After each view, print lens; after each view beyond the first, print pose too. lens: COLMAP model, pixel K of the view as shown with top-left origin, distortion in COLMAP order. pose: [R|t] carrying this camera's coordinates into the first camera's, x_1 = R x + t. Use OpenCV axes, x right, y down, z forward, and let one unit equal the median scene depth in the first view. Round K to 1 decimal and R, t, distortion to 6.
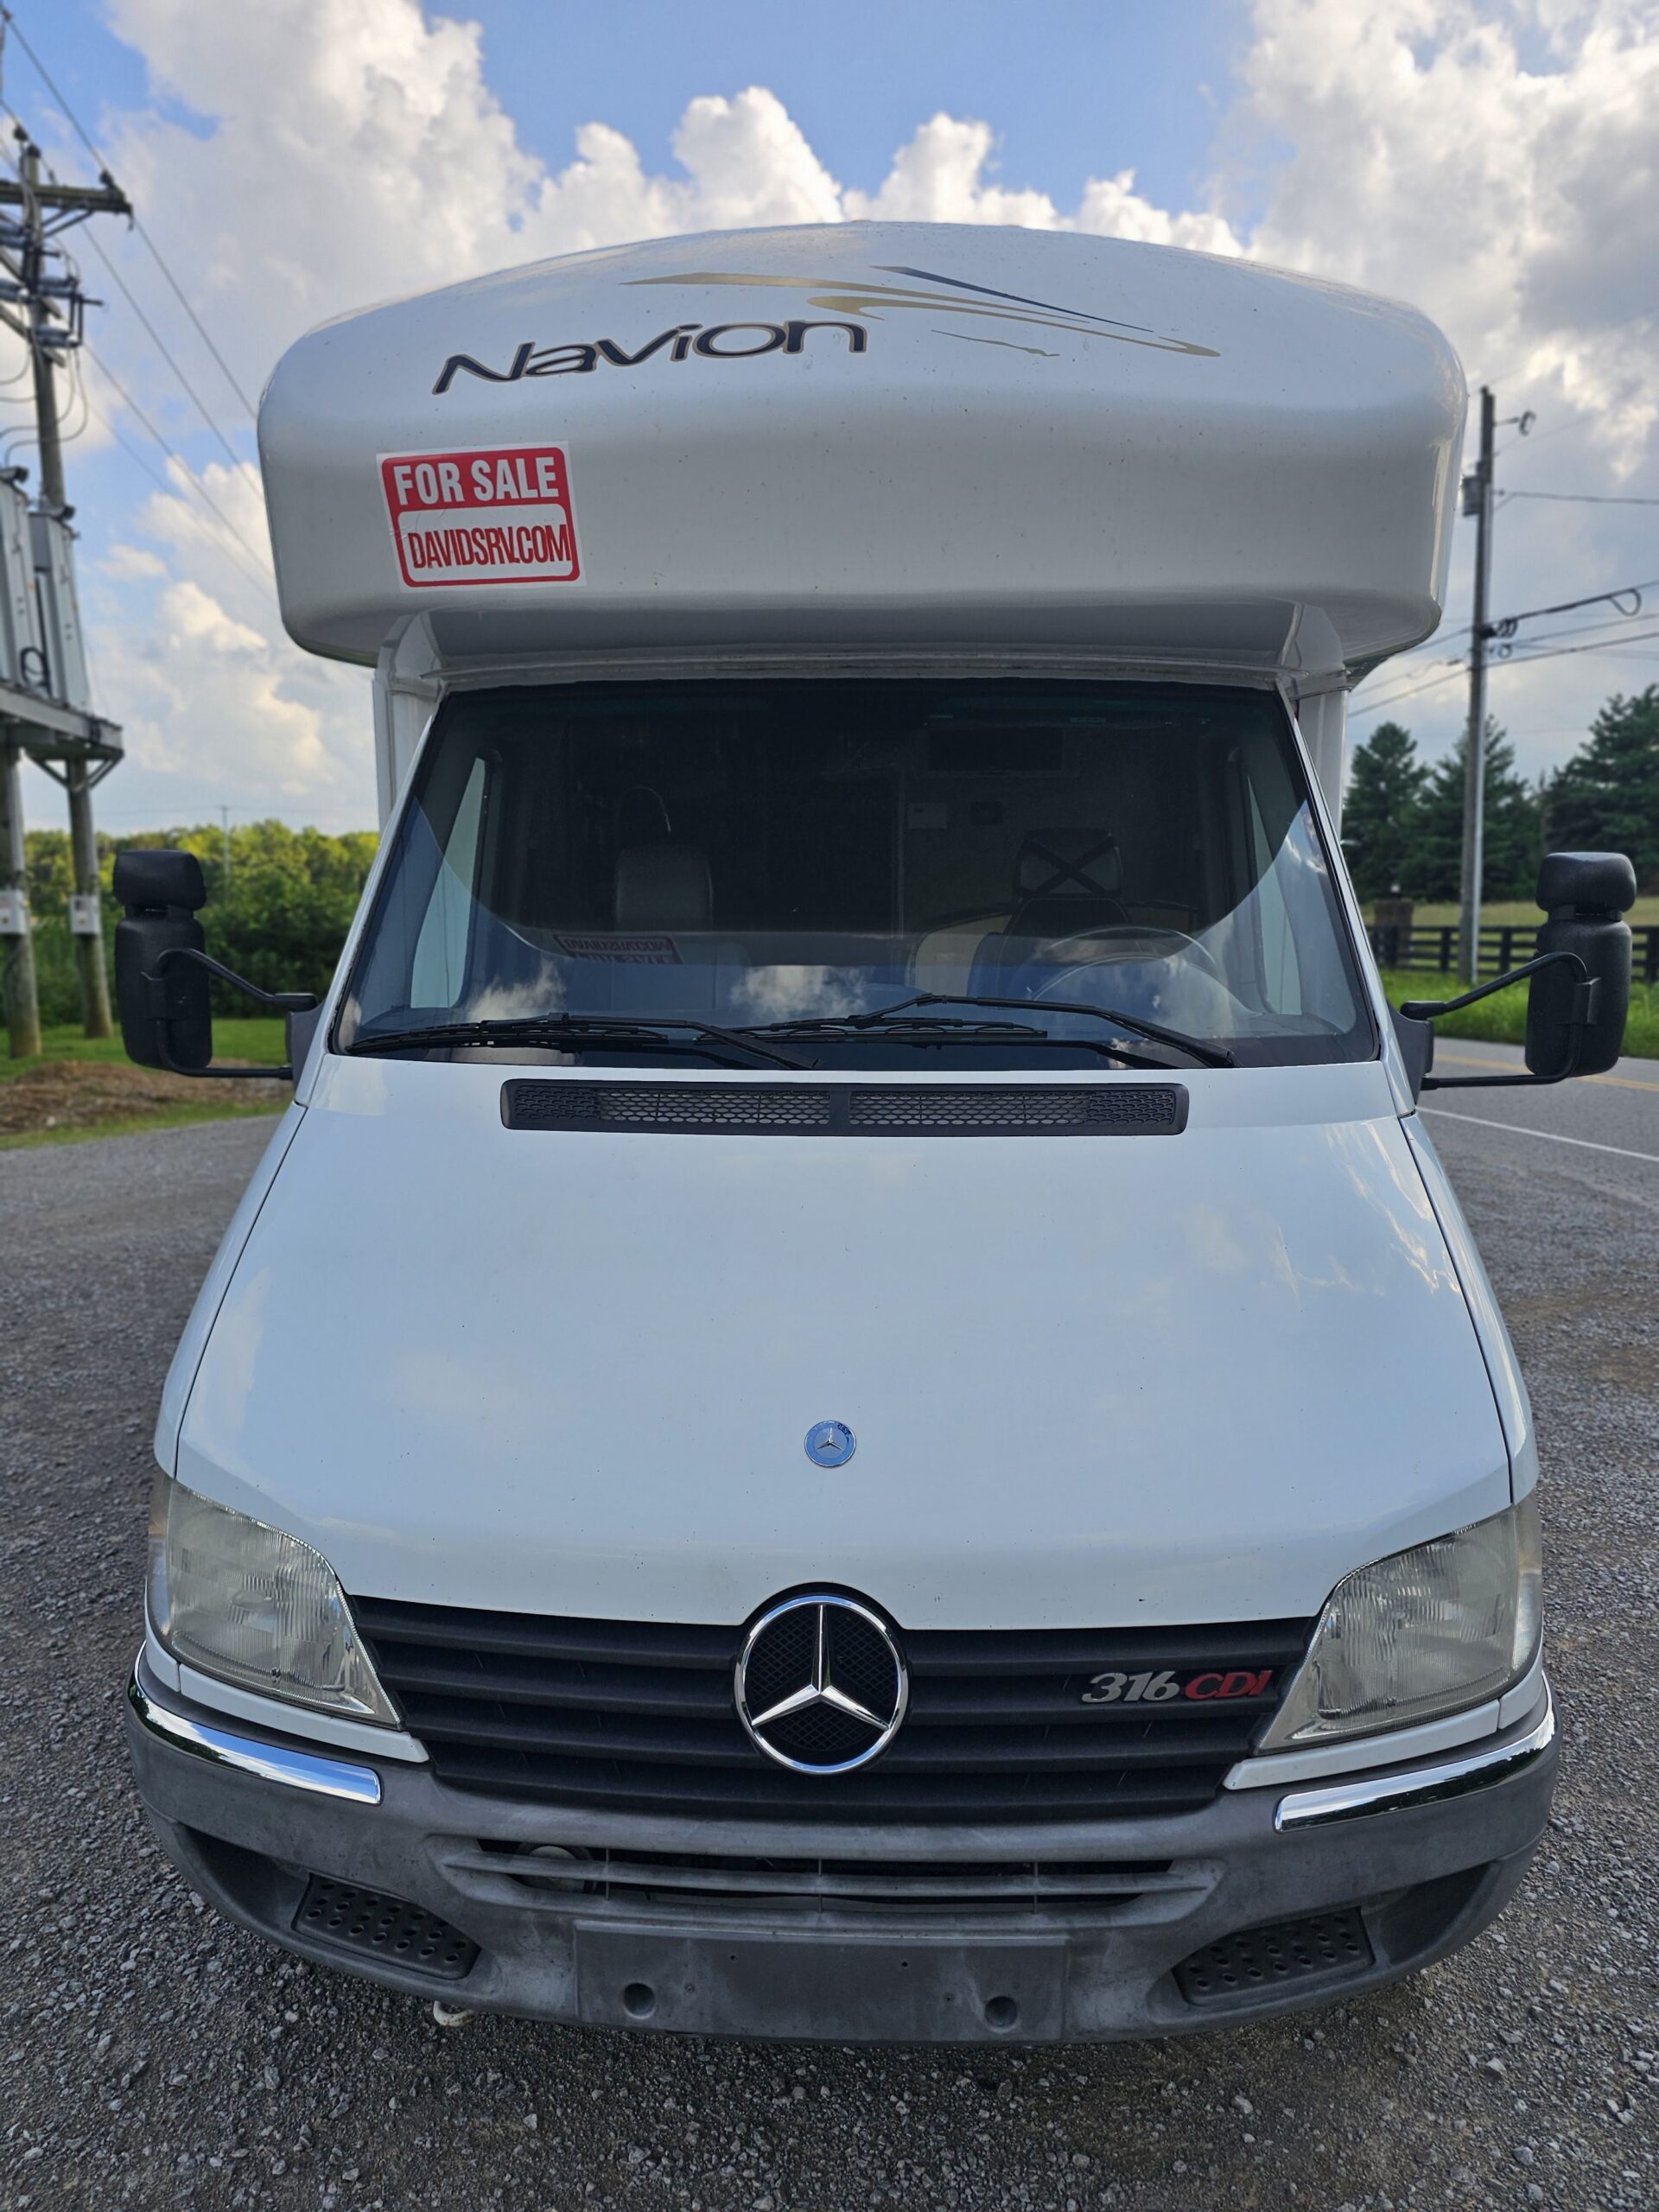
lens RADIAL K [[1480.0, 0, 829.5], [0, 1480.0, 1106.0], [0, 0, 1]] dist [0.046915, -0.041195]
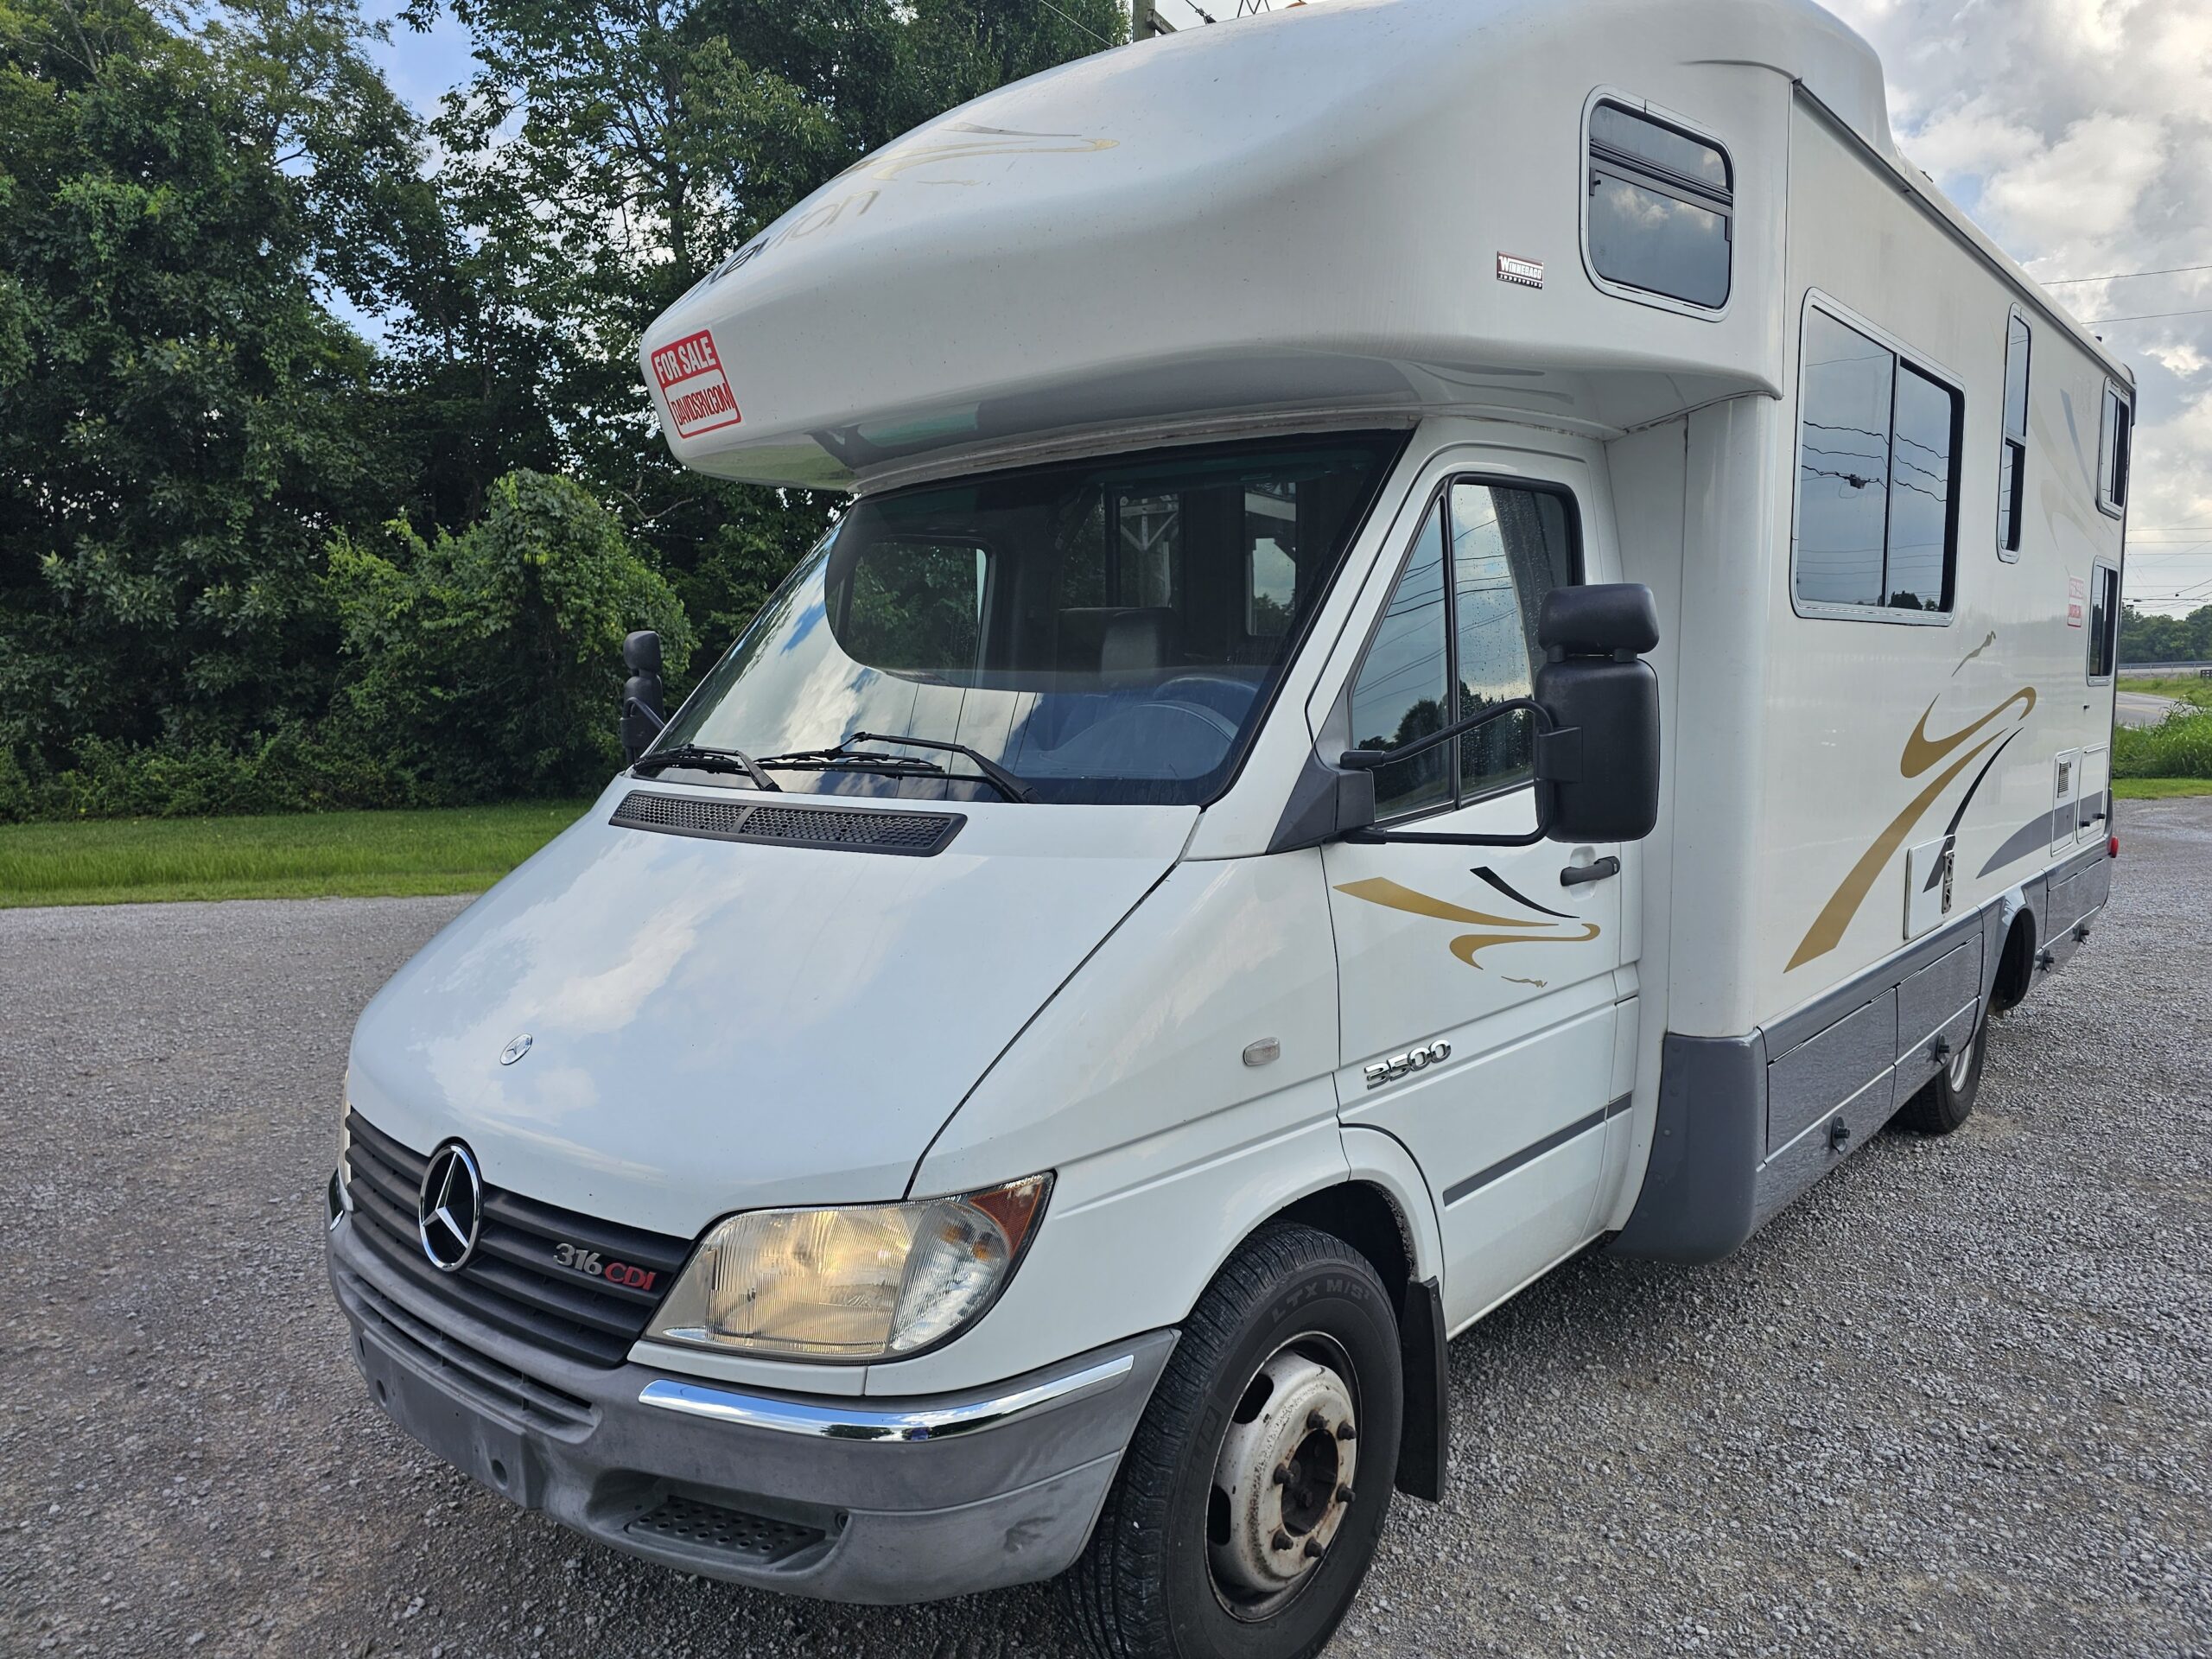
lens RADIAL K [[1480.0, 0, 1140.4], [0, 1480.0, 836.6], [0, 0, 1]] dist [0.046915, -0.041195]
pose [[0.788585, 0.051987, -0.612724, 1.343218], [-0.064583, 0.997911, 0.001550, -0.010649], [0.611525, 0.038349, 0.790295, 0.254008]]
